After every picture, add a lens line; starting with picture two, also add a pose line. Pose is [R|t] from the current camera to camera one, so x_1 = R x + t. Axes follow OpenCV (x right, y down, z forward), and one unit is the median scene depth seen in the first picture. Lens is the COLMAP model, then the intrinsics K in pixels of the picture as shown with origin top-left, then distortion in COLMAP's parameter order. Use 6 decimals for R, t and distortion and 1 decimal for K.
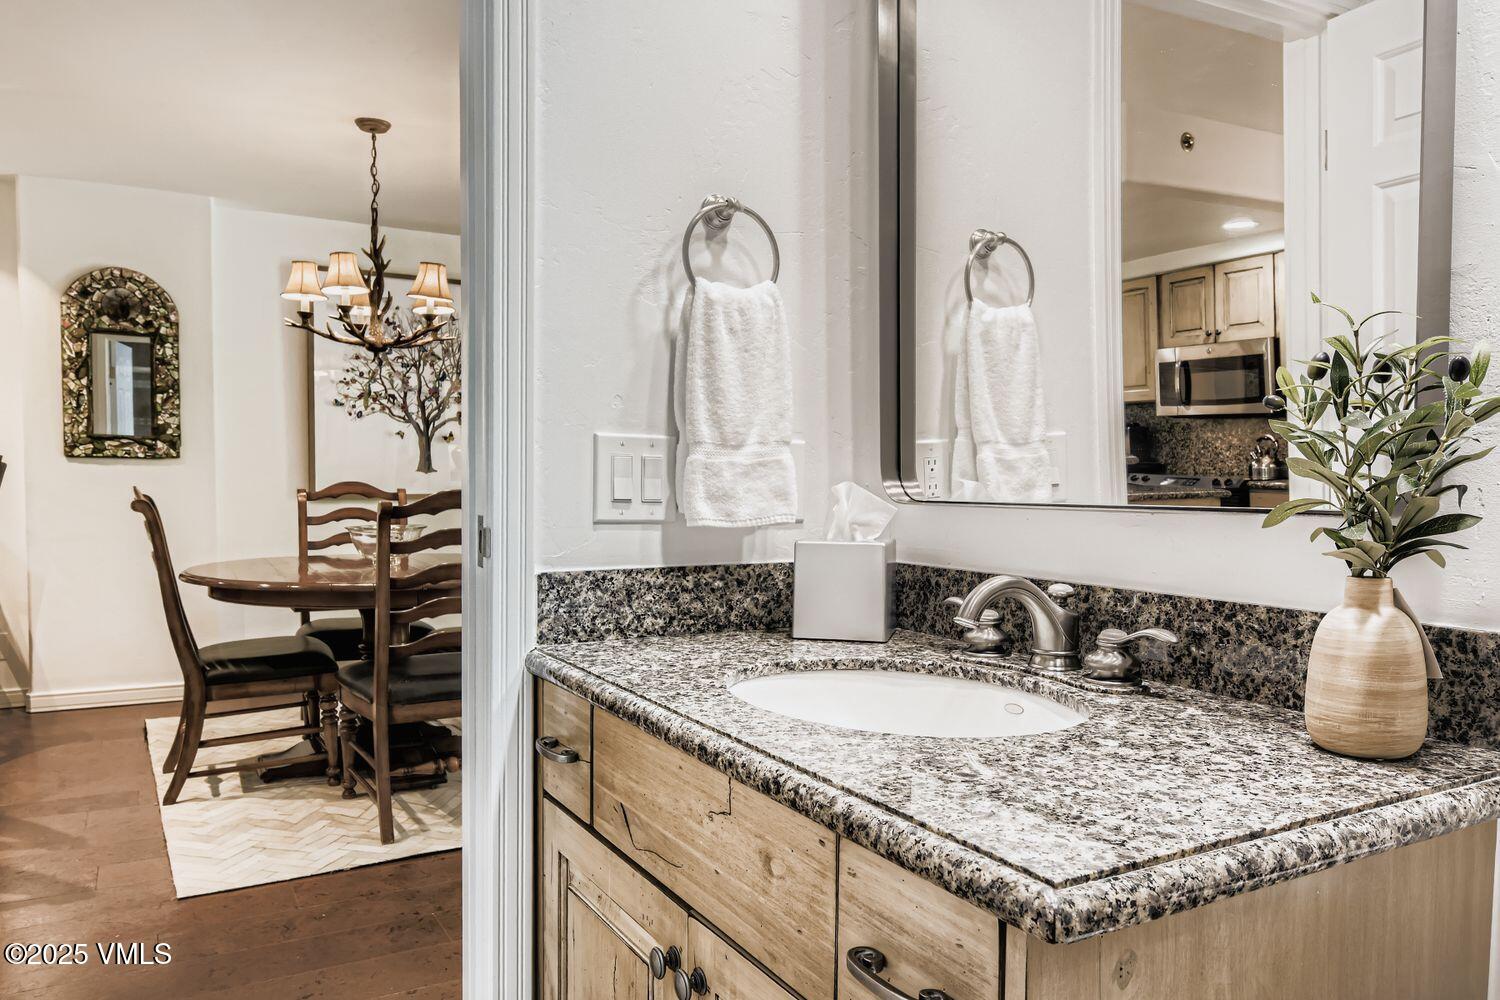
lens RADIAL K [[1024.4, 0, 729.7], [0, 1024.4, 539.7], [0, 0, 1]] dist [-0.006273, 0.004701]
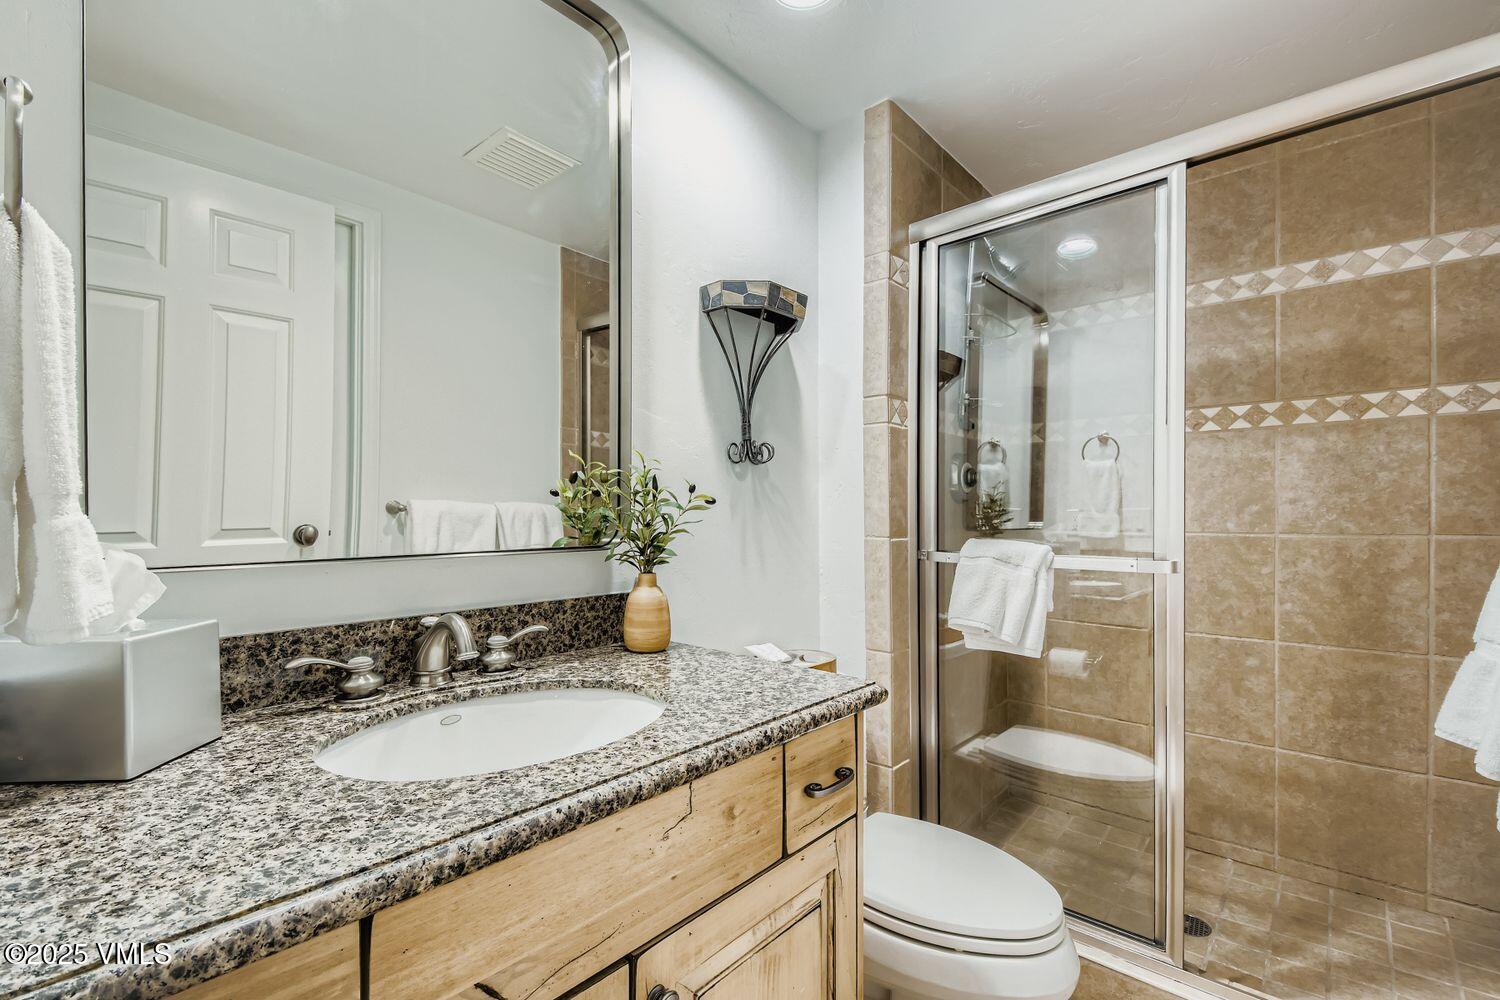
lens RADIAL K [[659.9, 0, 741.4], [0, 659.9, 505.8], [0, 0, 1]] dist [0.017856, -0.008925]
pose [[-0.314709, 0.003641, 0.949181, -0.790757], [0.056801, 0.998273, 0.015004, -0.115741], [-0.947487, 0.058636, -0.314372, 1.175476]]
